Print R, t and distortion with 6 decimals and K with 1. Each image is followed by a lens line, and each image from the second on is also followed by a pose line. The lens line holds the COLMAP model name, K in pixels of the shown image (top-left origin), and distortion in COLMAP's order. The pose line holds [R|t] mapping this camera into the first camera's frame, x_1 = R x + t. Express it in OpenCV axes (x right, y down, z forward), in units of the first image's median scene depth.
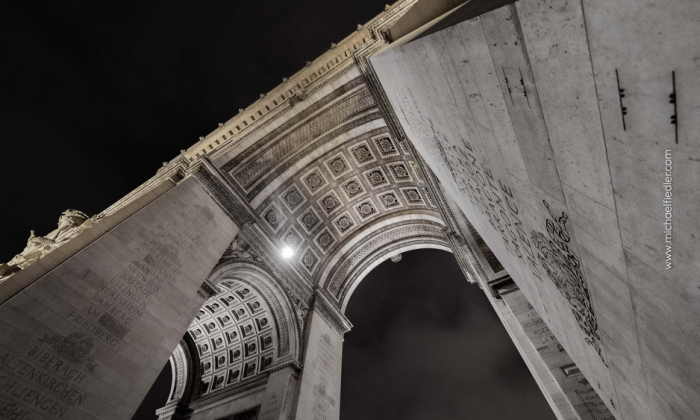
lens RADIAL K [[273.0, 0, 350.0], [0, 273.0, 210.0], [0, 0, 1]] dist [0.000133, 0.000006]
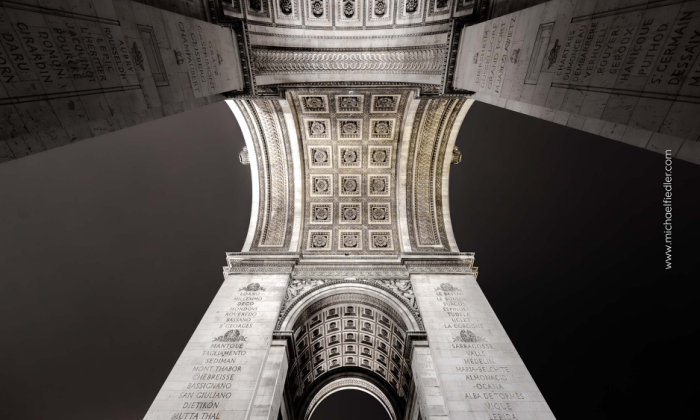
lens RADIAL K [[273.0, 0, 350.0], [0, 273.0, 210.0], [0, 0, 1]] dist [0.000133, 0.000006]
pose [[-0.507670, 0.752985, 0.418670, -0.245392], [-0.763267, -0.167680, -0.623945, 0.476095], [-0.399619, -0.636315, 0.659854, 0.273888]]
